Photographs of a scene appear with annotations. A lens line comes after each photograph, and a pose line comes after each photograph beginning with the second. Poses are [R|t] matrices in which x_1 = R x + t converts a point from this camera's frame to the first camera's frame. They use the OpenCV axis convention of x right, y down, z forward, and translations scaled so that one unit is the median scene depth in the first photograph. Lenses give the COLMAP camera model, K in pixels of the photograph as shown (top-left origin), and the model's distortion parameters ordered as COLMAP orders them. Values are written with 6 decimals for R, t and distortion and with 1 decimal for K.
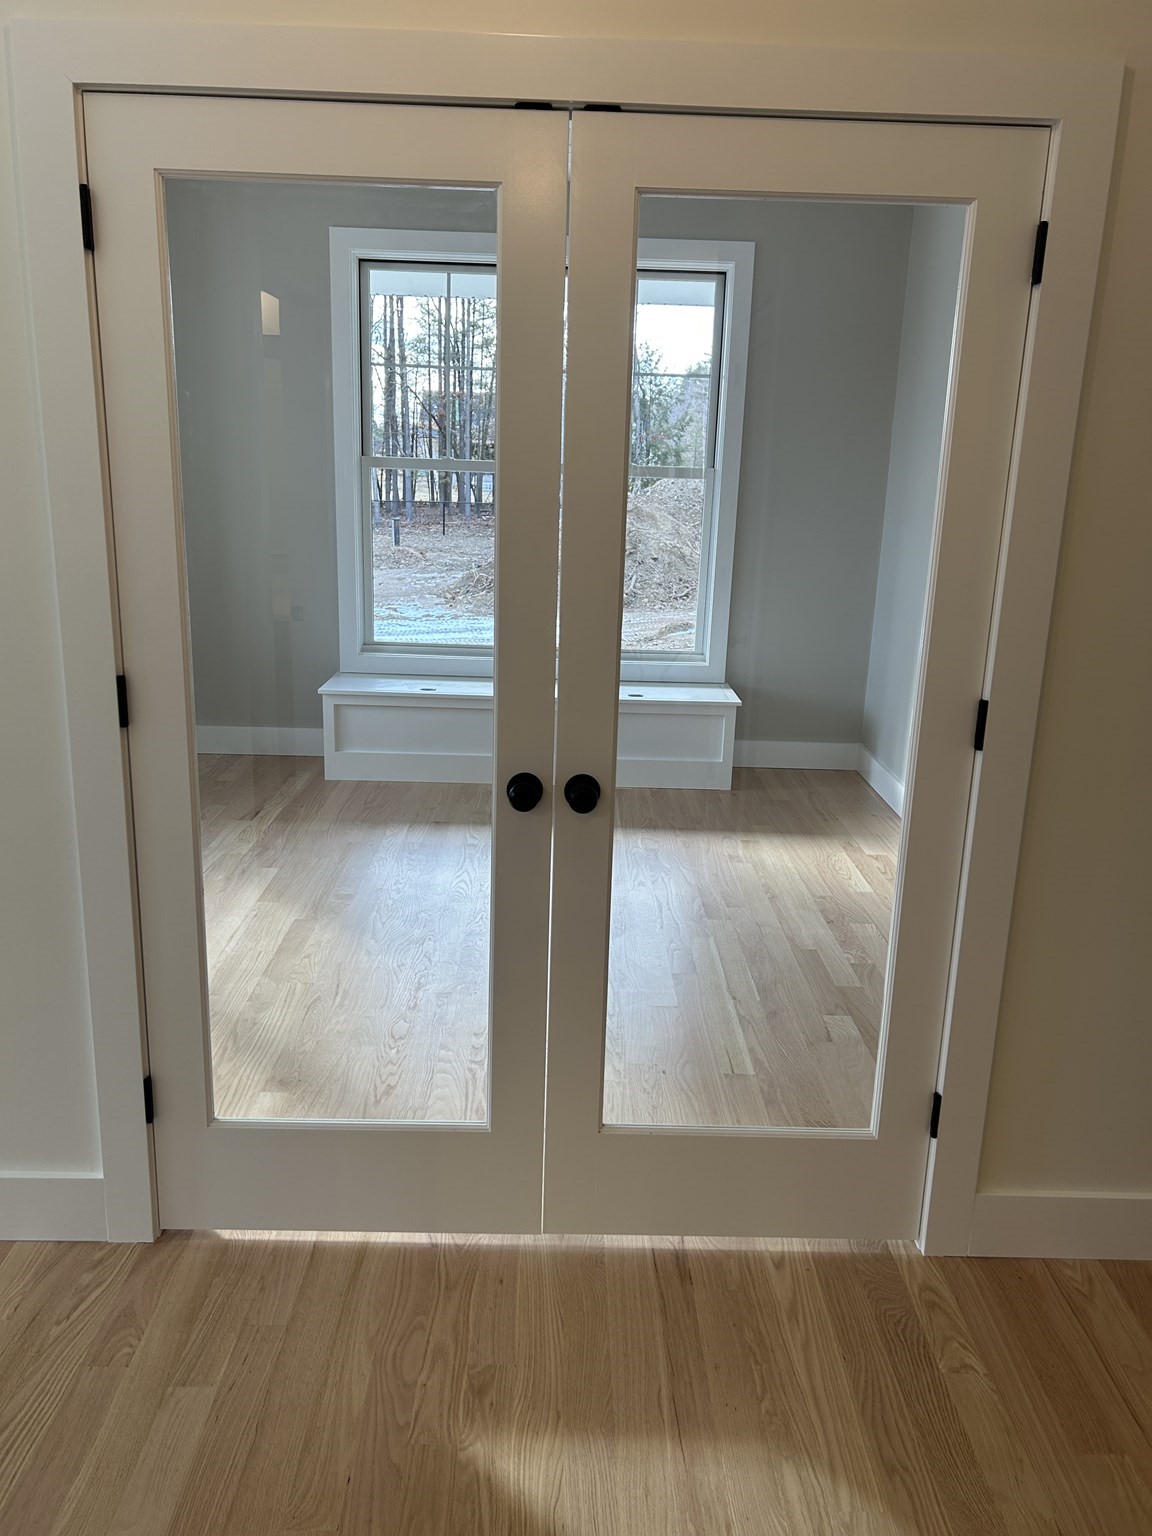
lens RADIAL K [[1146.4, 0, 574.6], [0, 1146.4, 766.4], [0, 0, 1]] dist [0.004342, -0.007231]
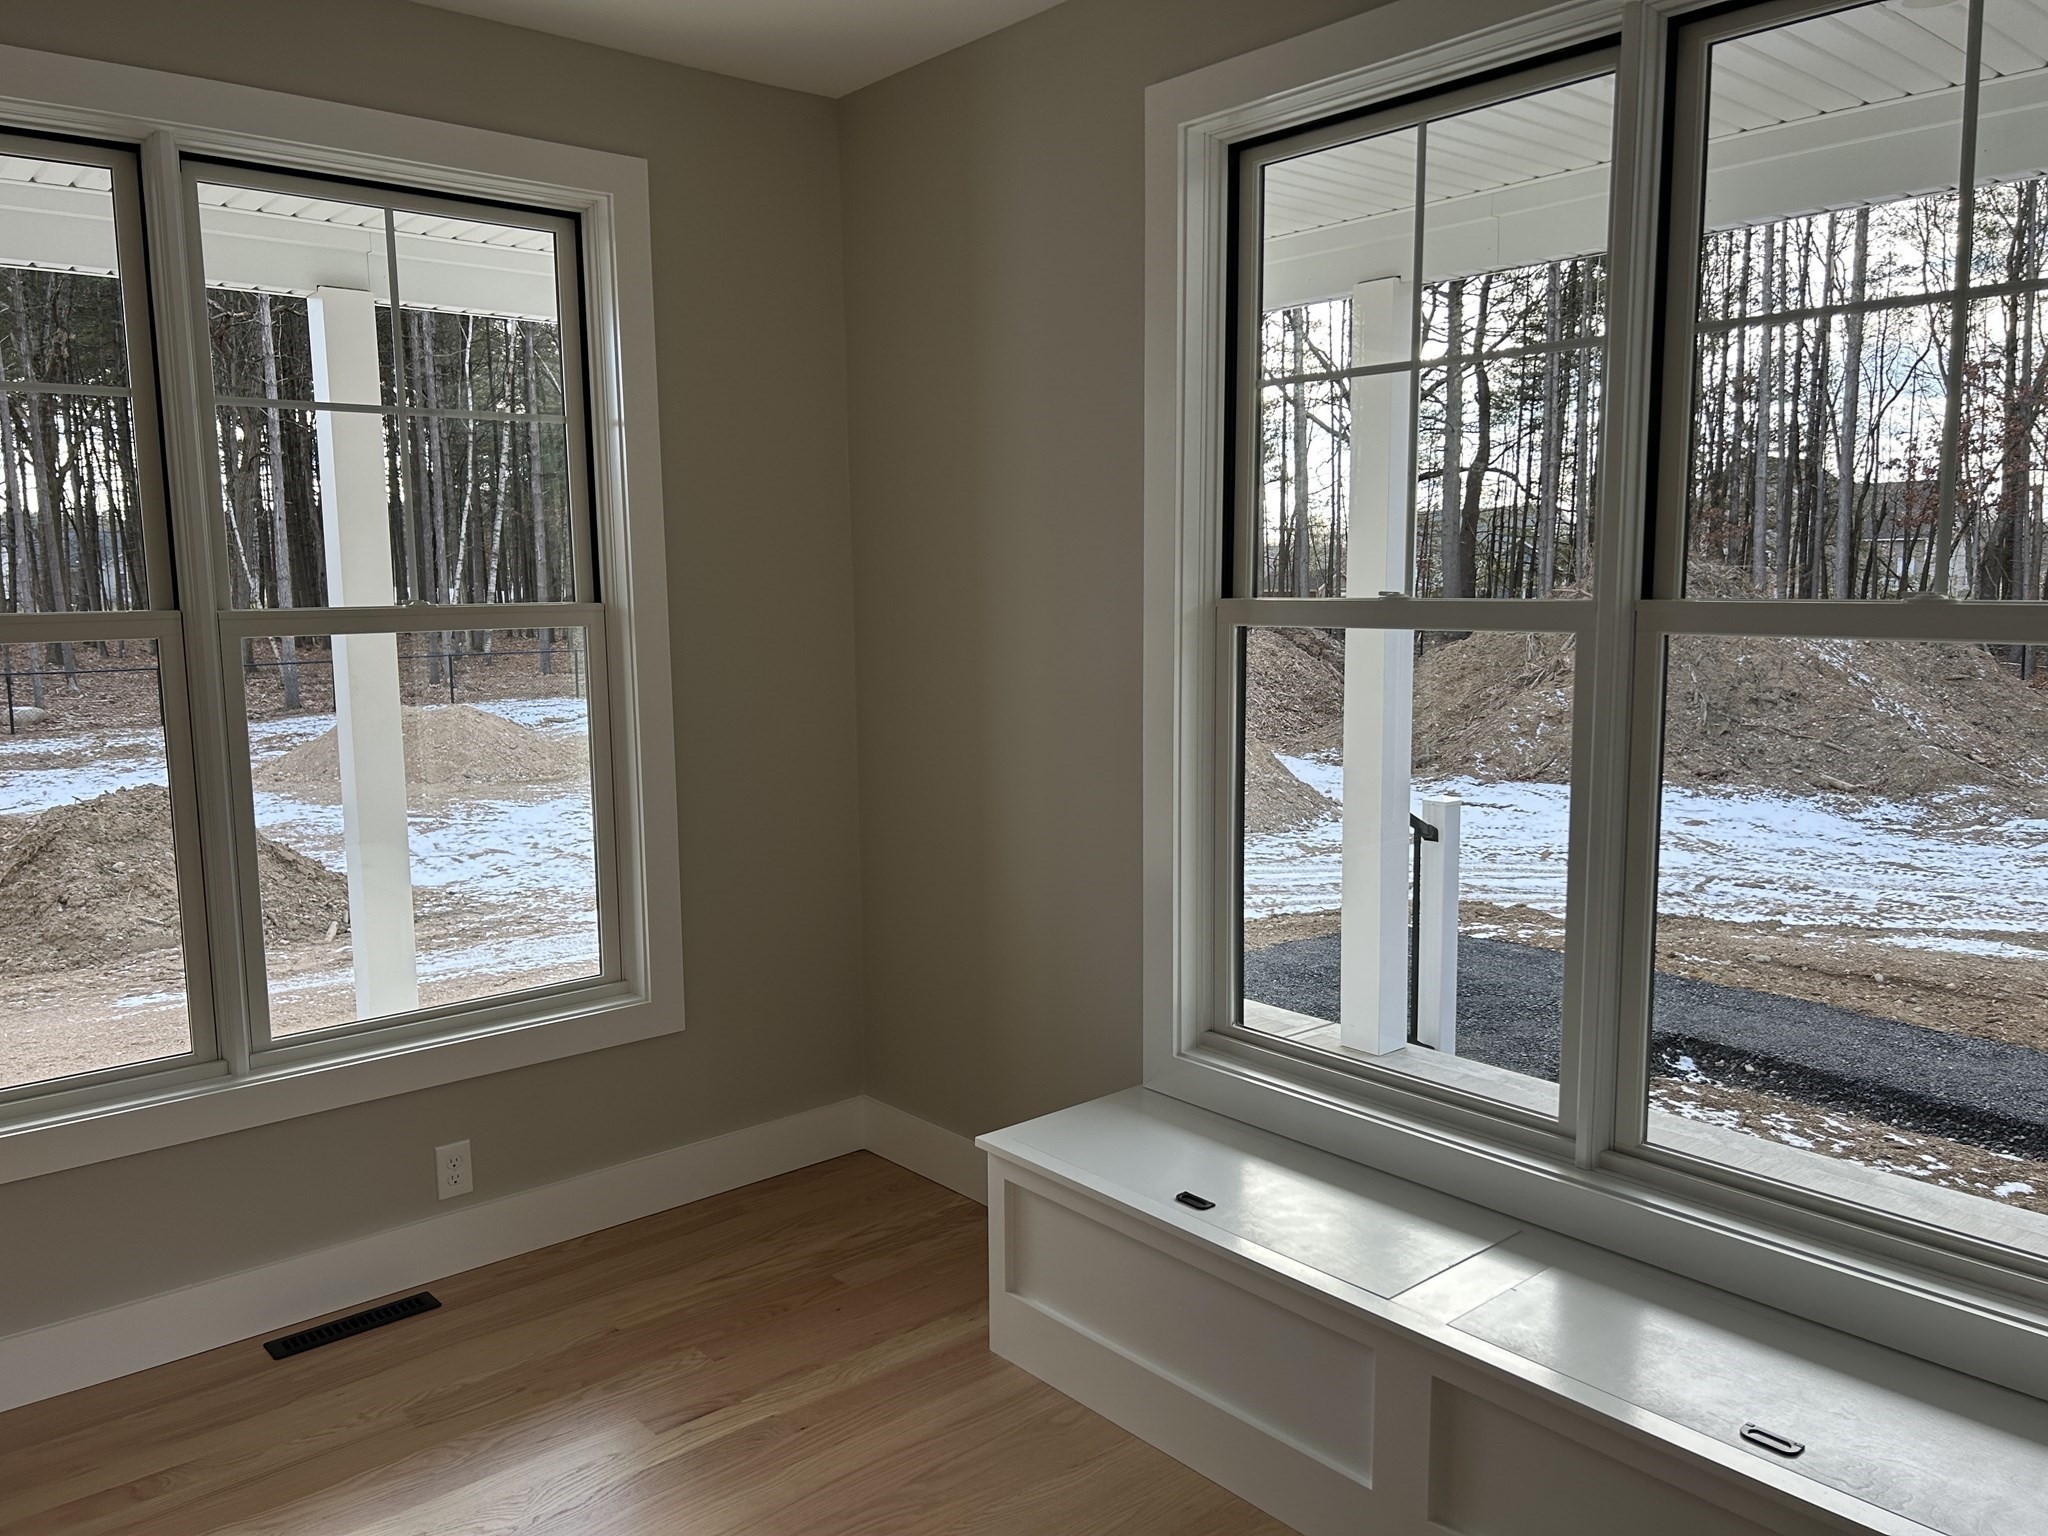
lens RADIAL K [[1528.5, 0, 1026.8], [0, 1528.5, 770.3], [0, 0, 1]] dist [0.004342, -0.007231]
pose [[0.652813, 0.071833, -0.754106, 0.206601], [-0.173974, 0.983102, -0.056959, -0.171986], [0.737271, 0.168378, 0.654278, 0.617243]]
